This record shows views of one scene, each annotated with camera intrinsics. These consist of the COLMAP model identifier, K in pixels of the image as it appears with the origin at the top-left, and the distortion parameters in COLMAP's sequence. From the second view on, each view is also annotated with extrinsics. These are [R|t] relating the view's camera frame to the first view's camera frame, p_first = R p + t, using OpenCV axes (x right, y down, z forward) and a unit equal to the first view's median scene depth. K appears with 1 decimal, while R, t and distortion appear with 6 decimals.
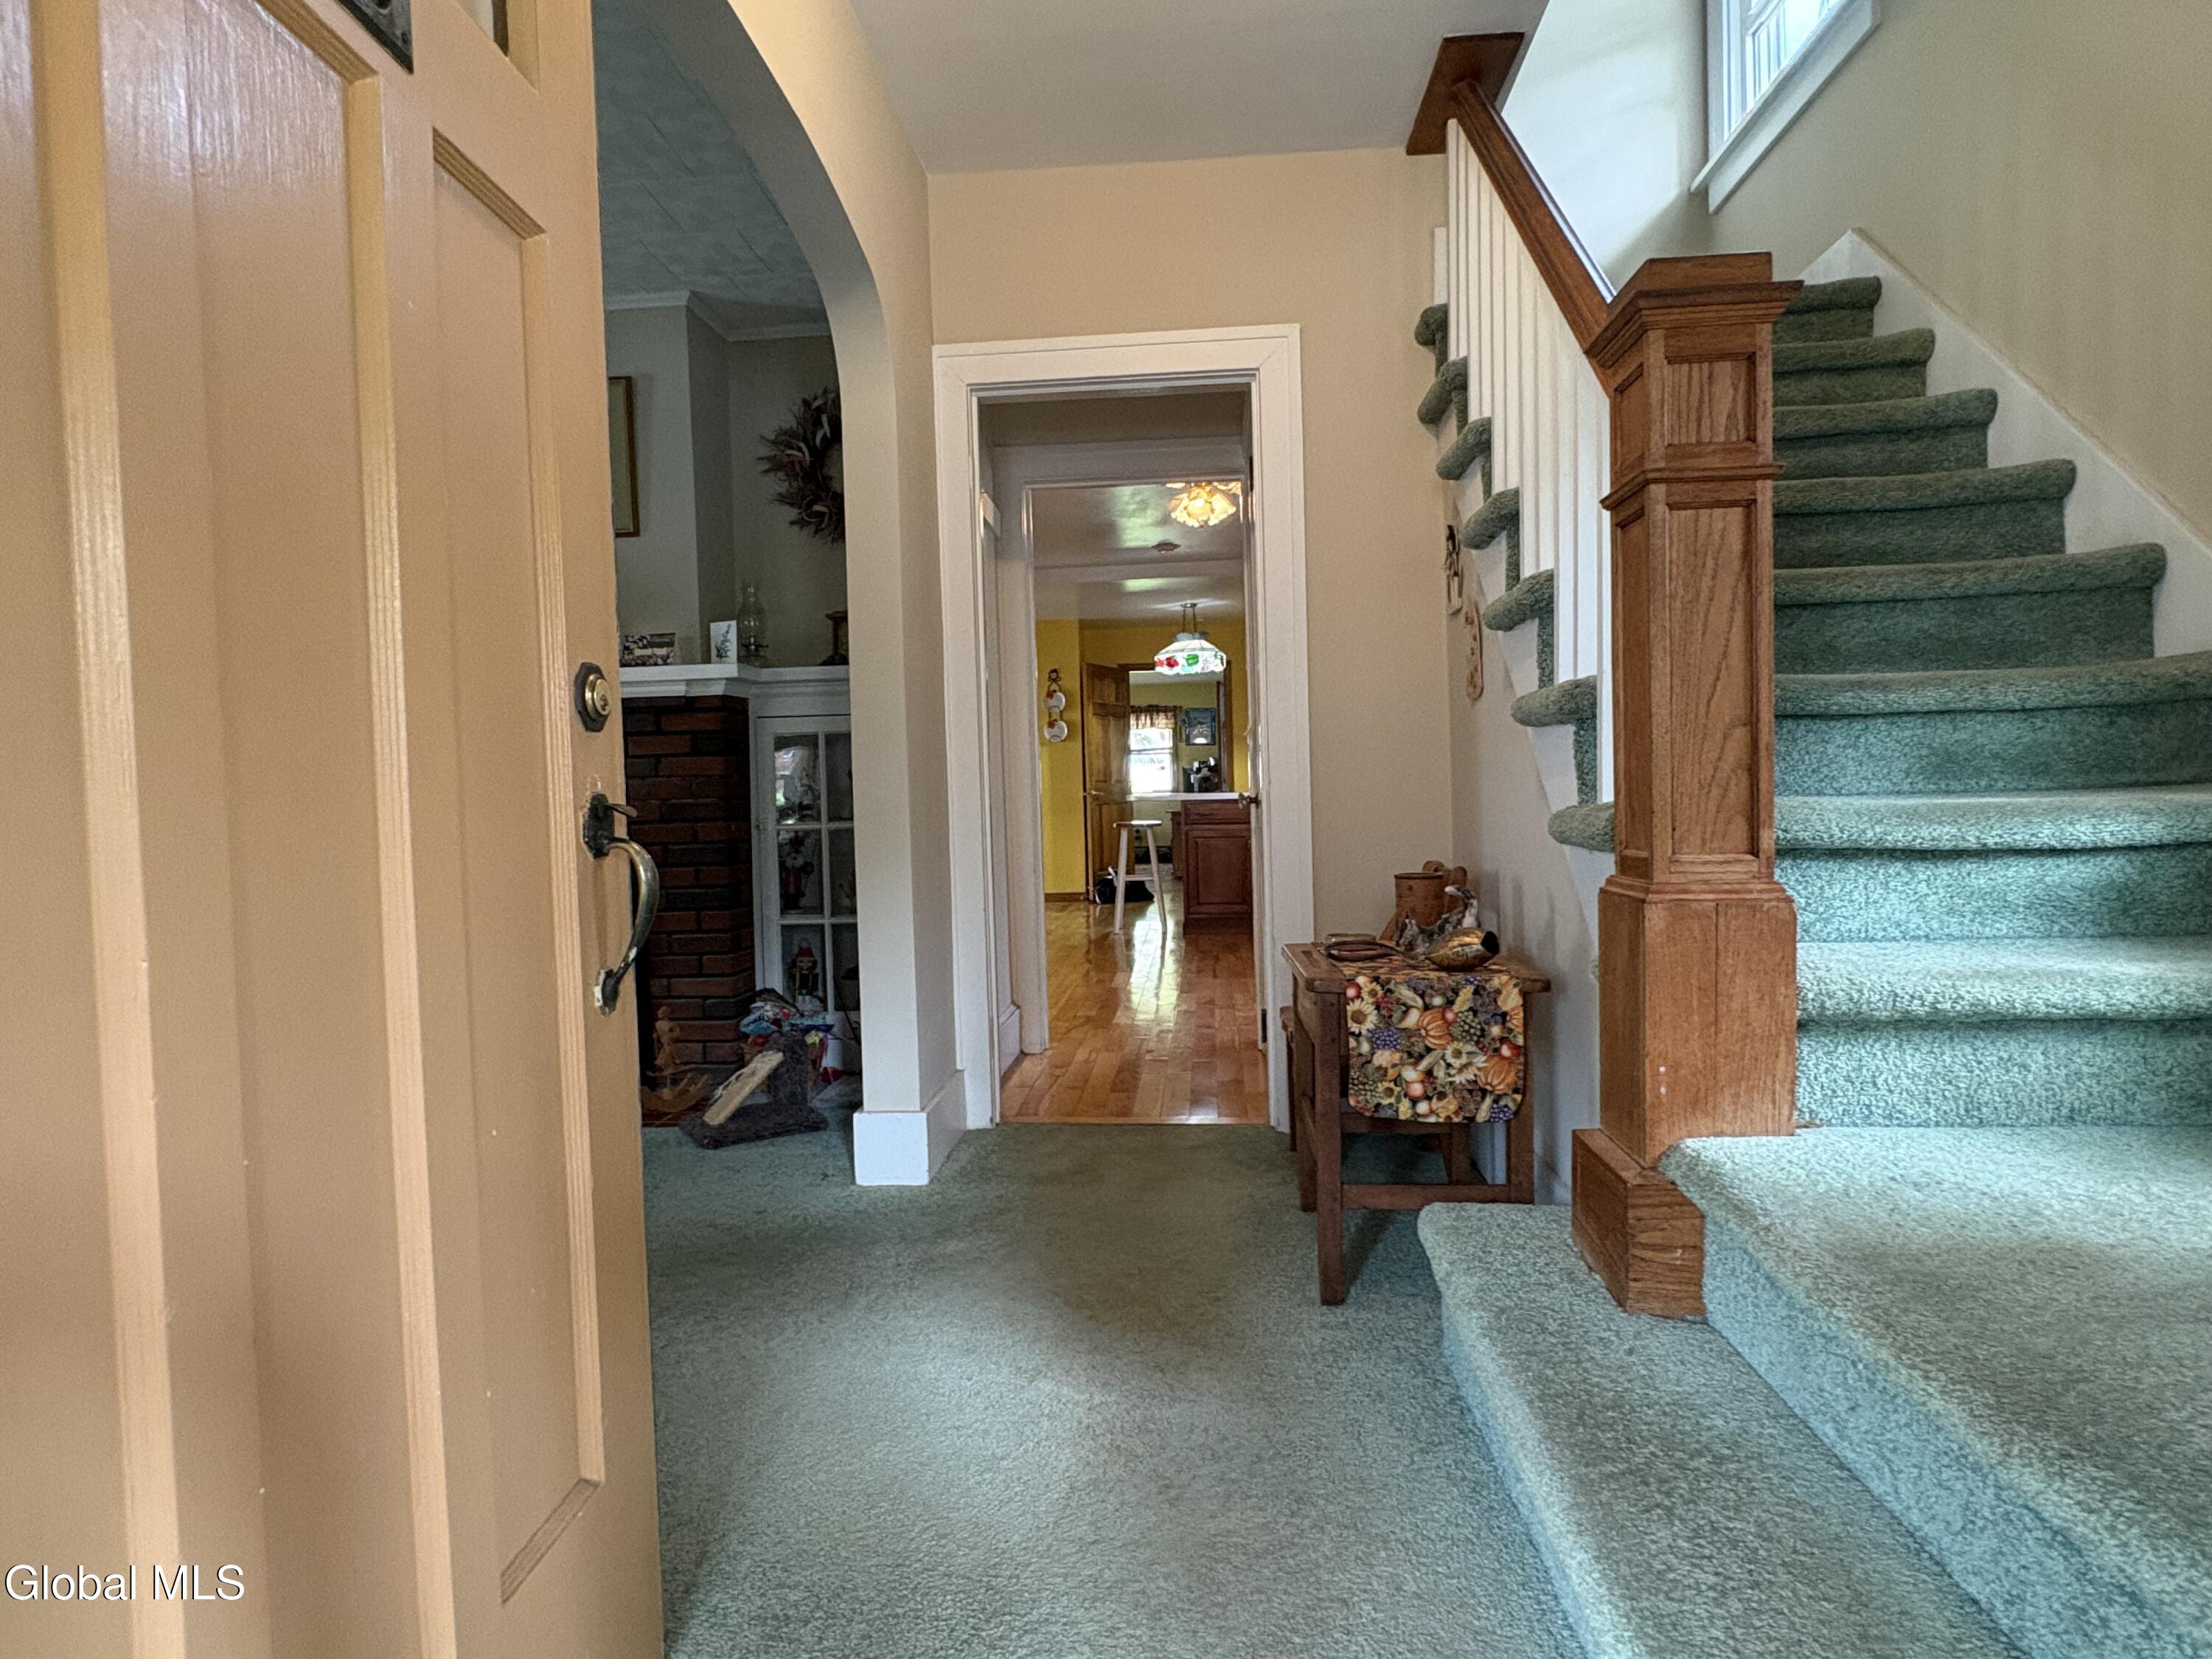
lens RADIAL K [[1222.6, 0, 1101.1], [0, 1222.6, 830.9], [0, 0, 1]] dist [-0.002644, 0.004721]
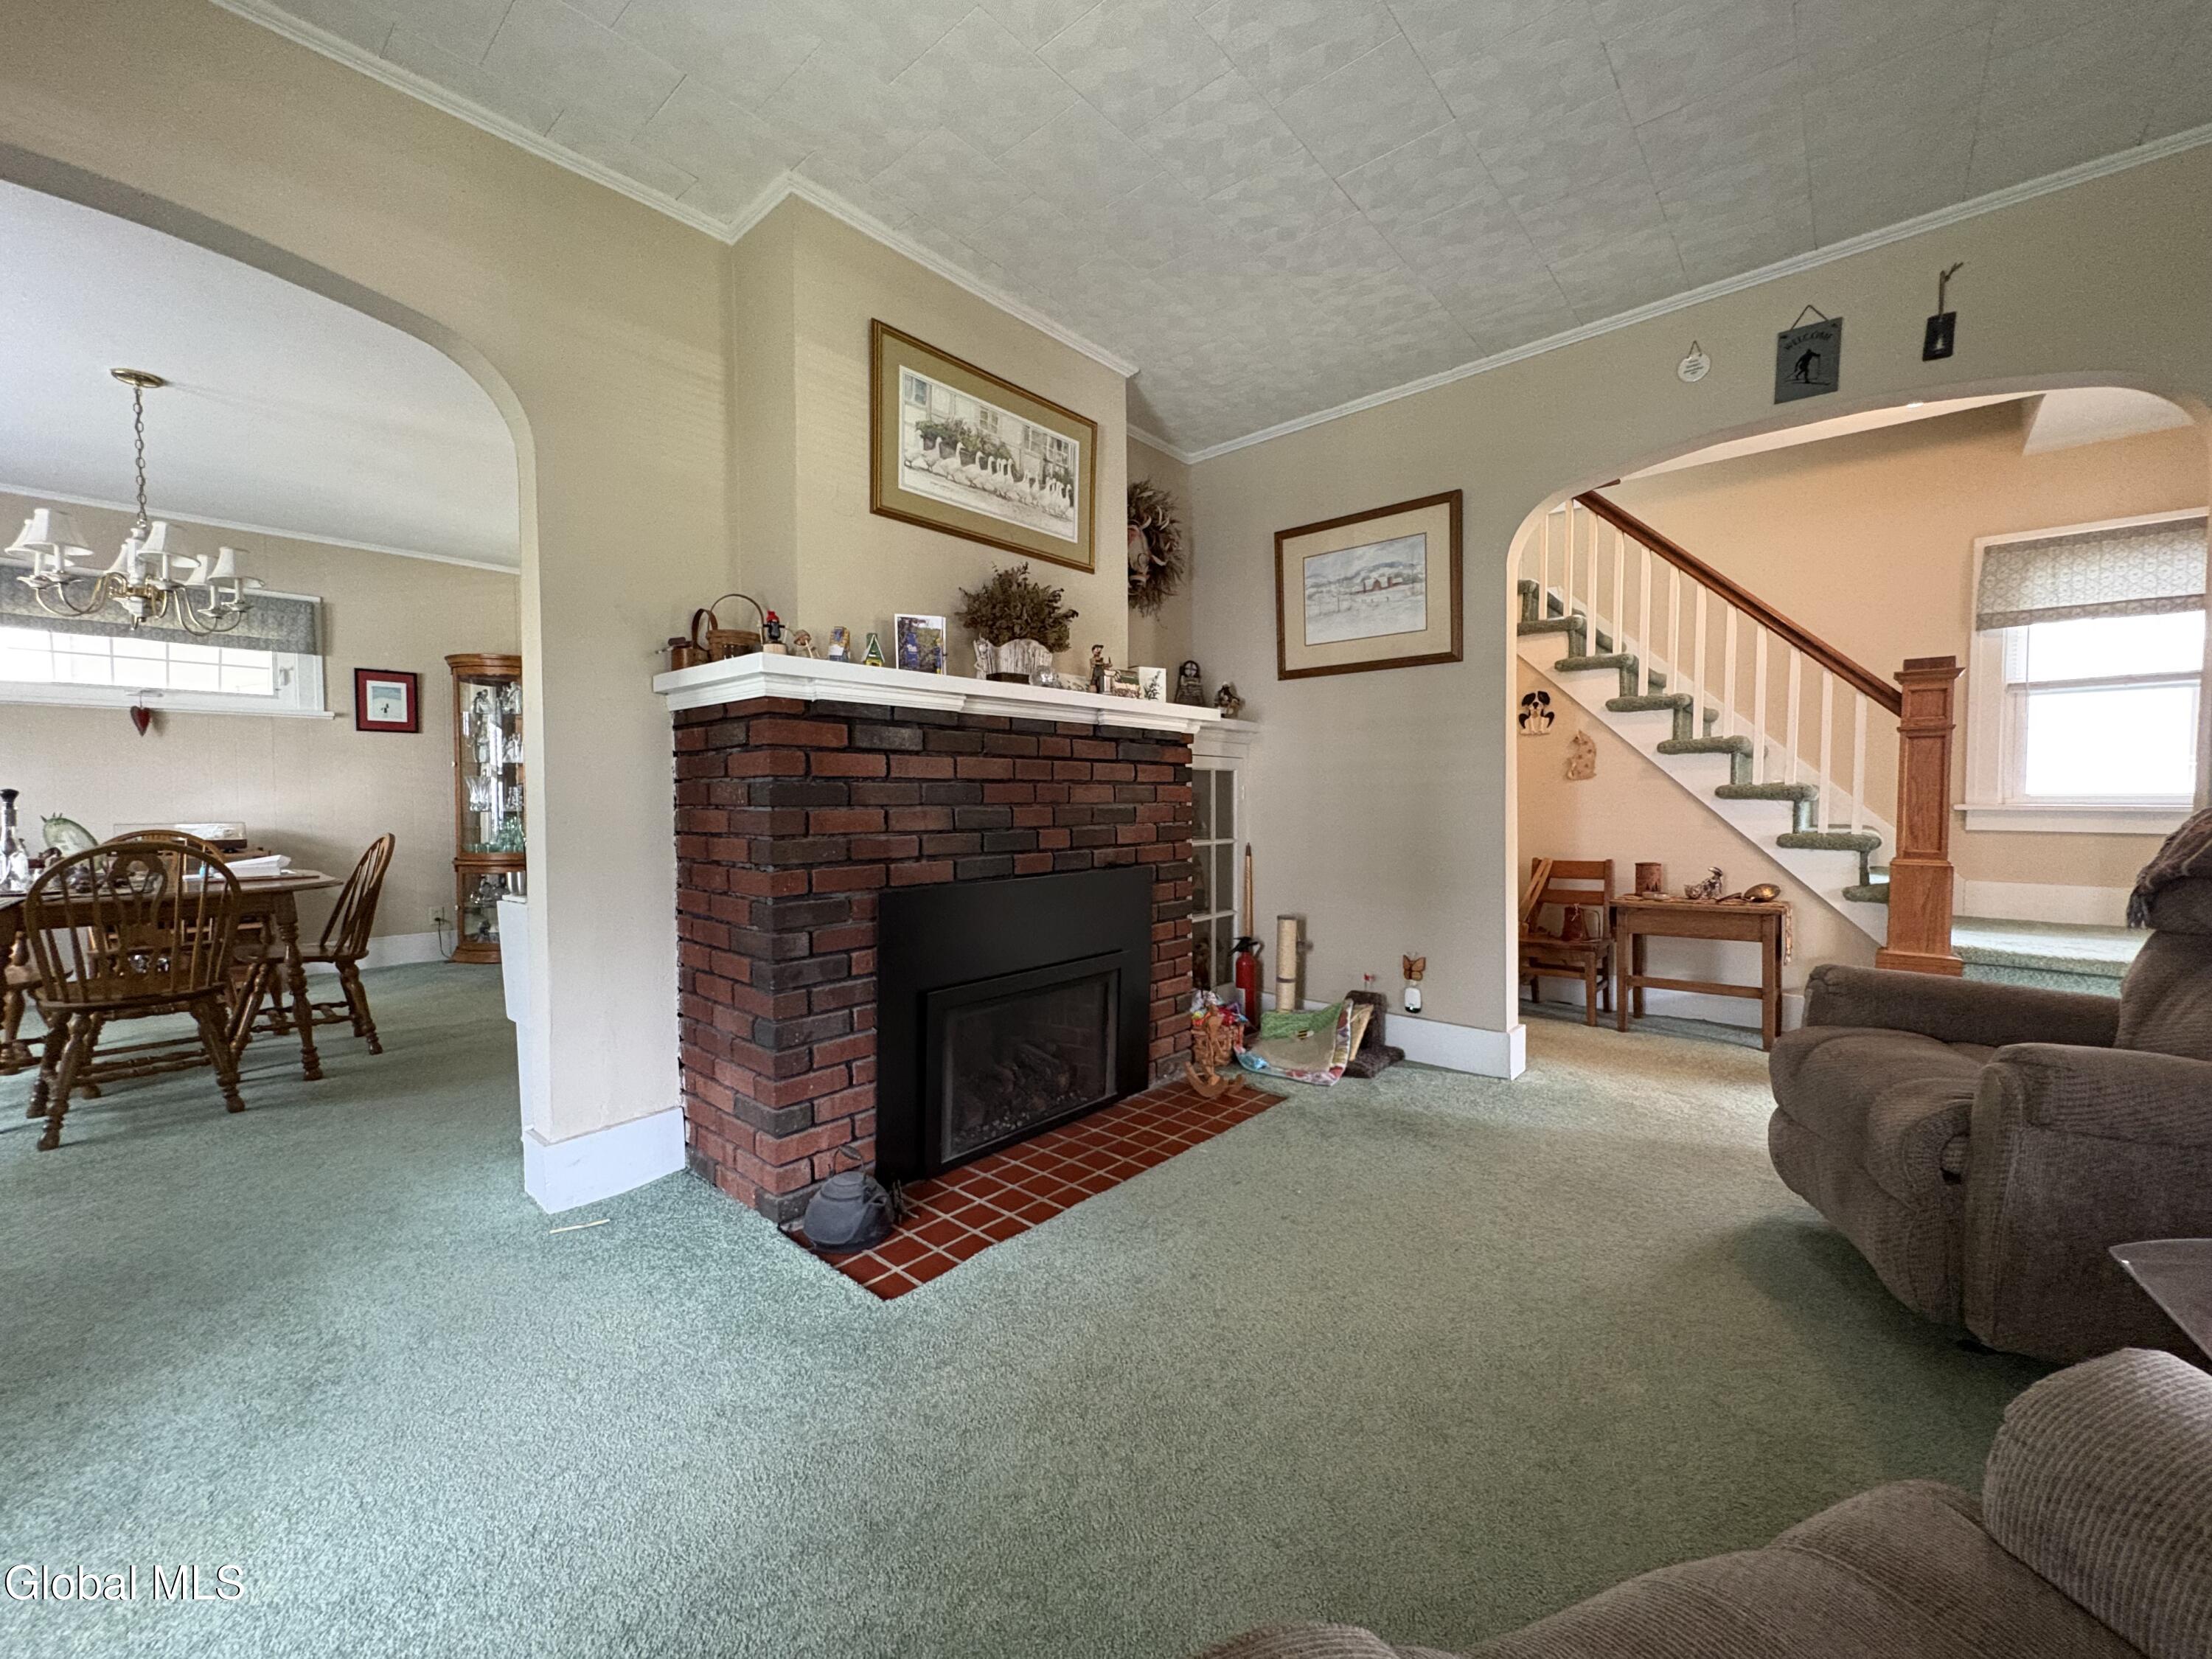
lens RADIAL K [[879.7, 0, 1096.5], [0, 879.7, 830.6], [0, 0, 1]] dist [-0.000122, 0.000094]
pose [[0.599383, -0.004303, 0.800451, -0.939266], [0.007597, 0.999971, -0.000314, -0.016536], [-0.800426, 0.006269, 0.599398, 0.512137]]
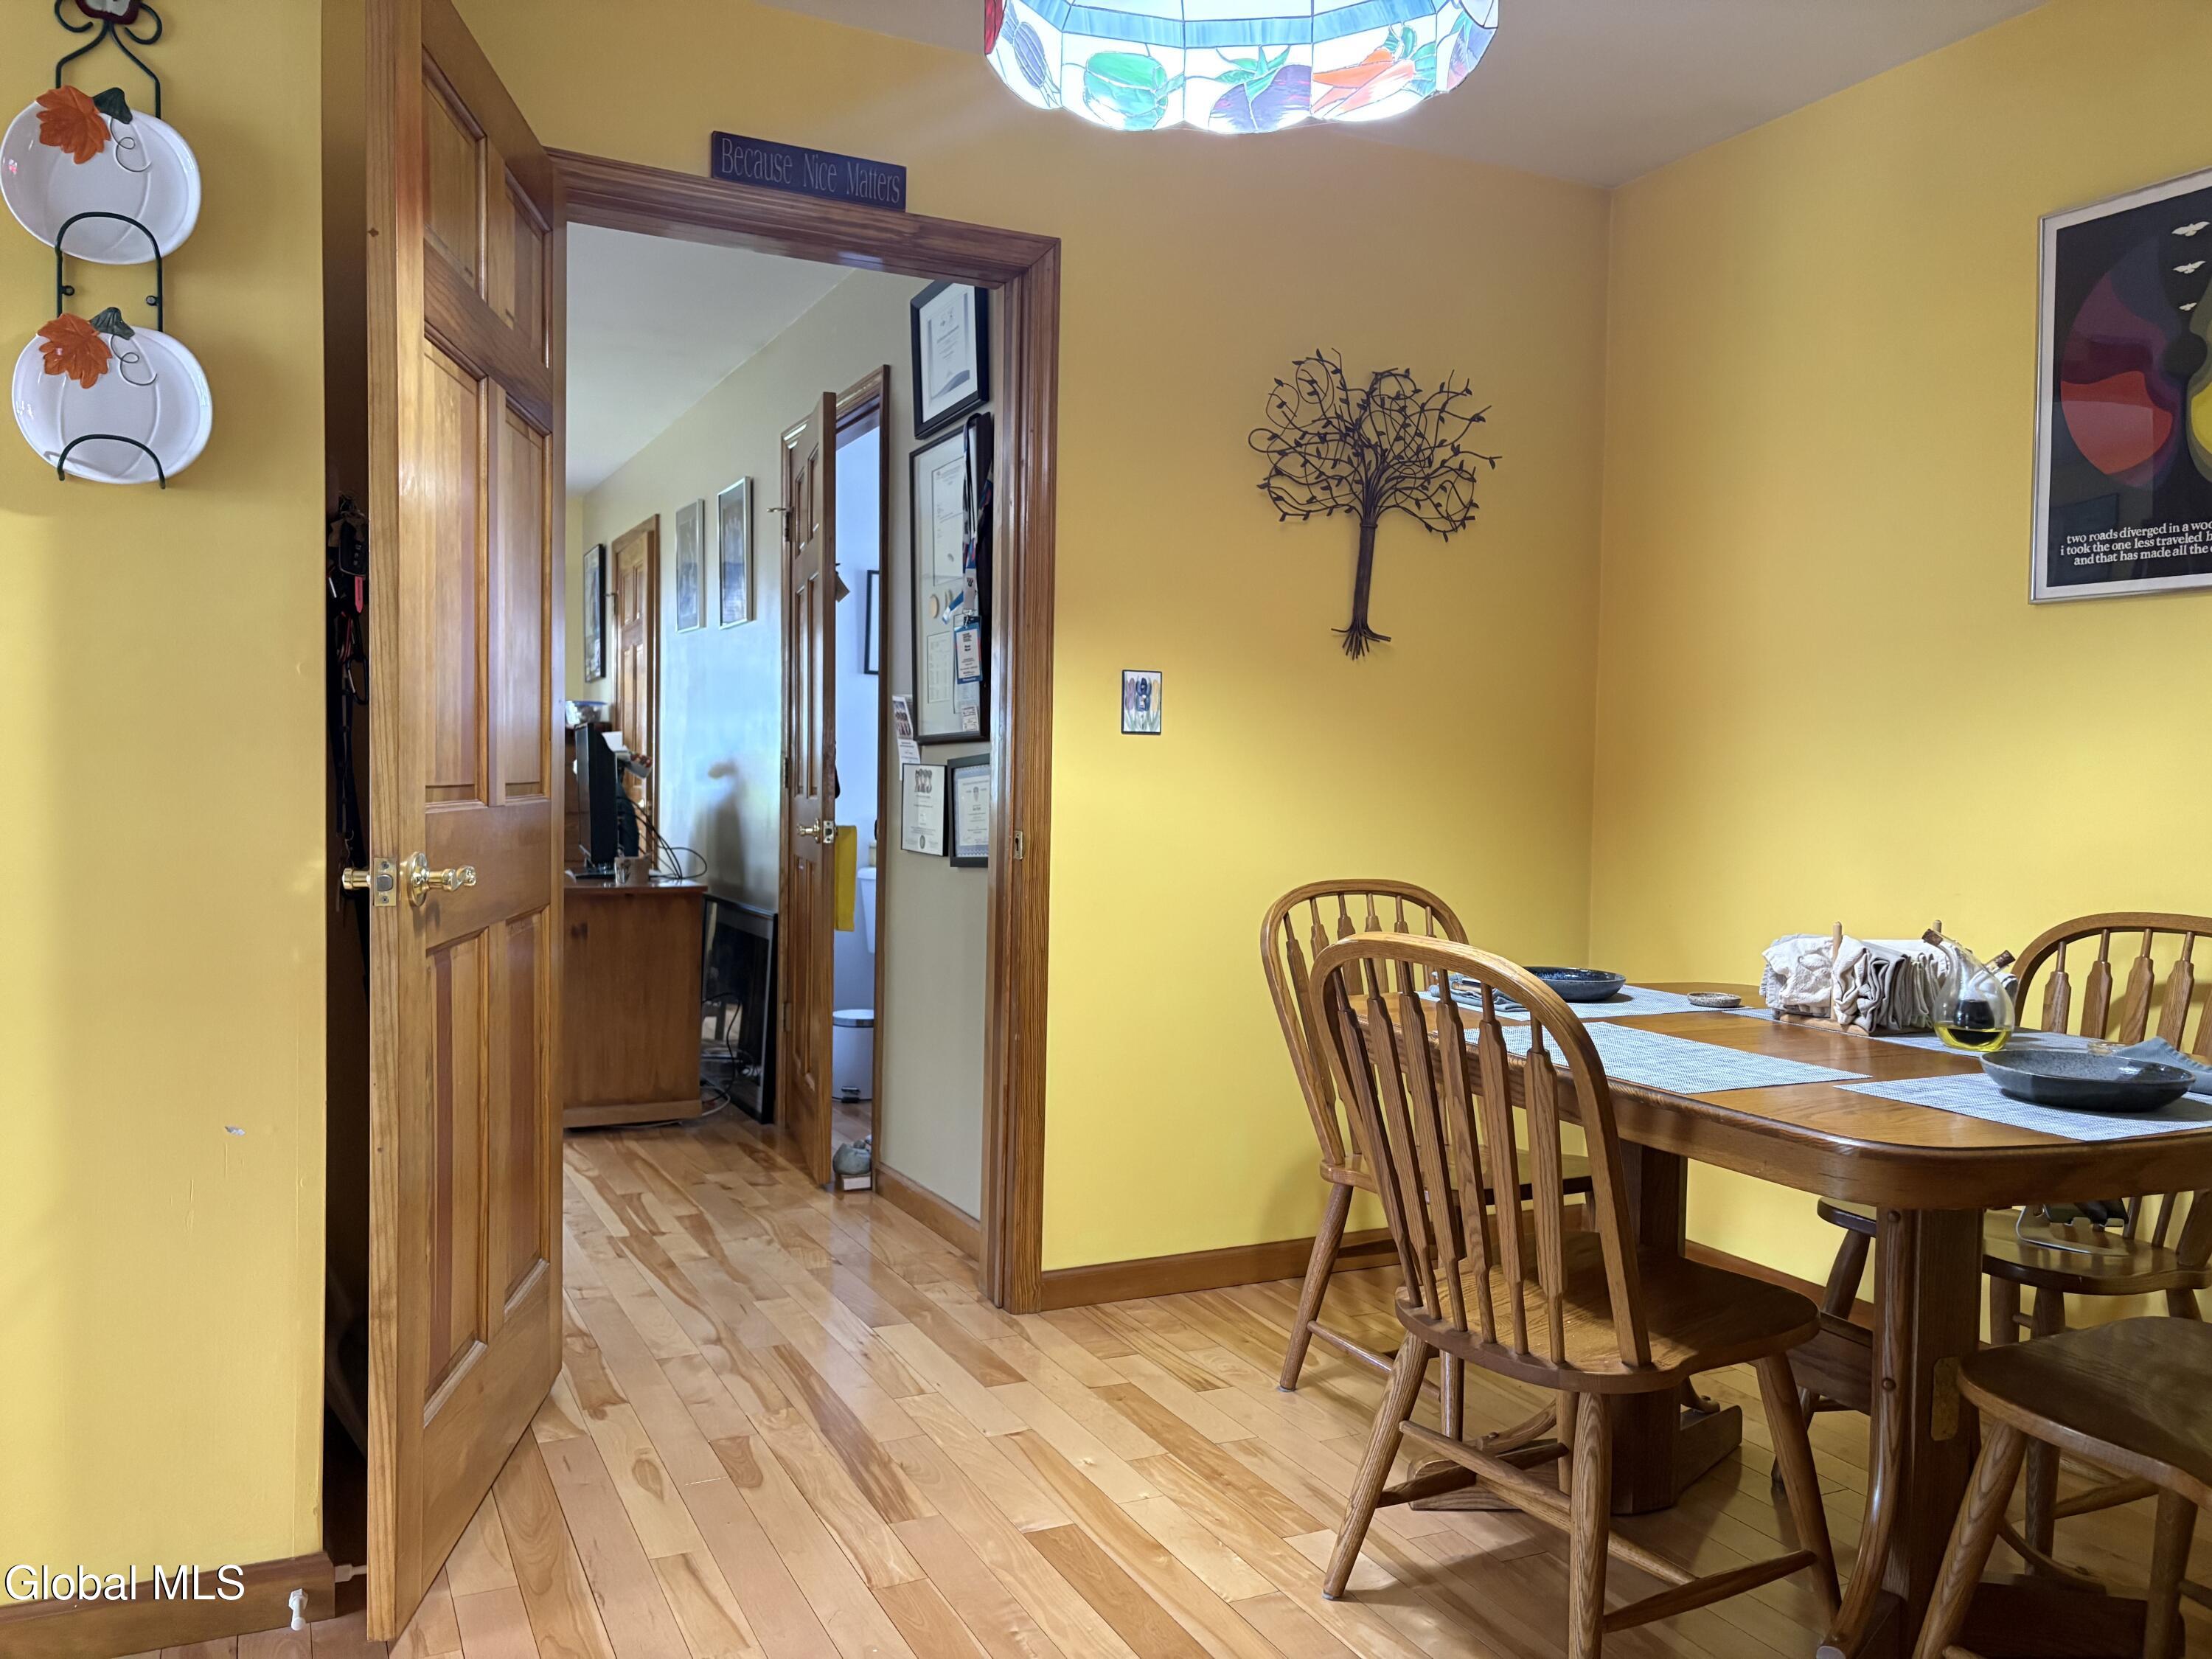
lens RADIAL K [[1661.5, 0, 1090.8], [0, 1661.5, 824.7], [0, 0, 1]] dist [0.021072, -0.018690]
pose [[0.860863, 0.028048, 0.508064, -0.090258], [-0.024243, 0.999607, -0.014107, -0.087203], [-0.508260, -0.000173, 0.861204, 1.939667]]
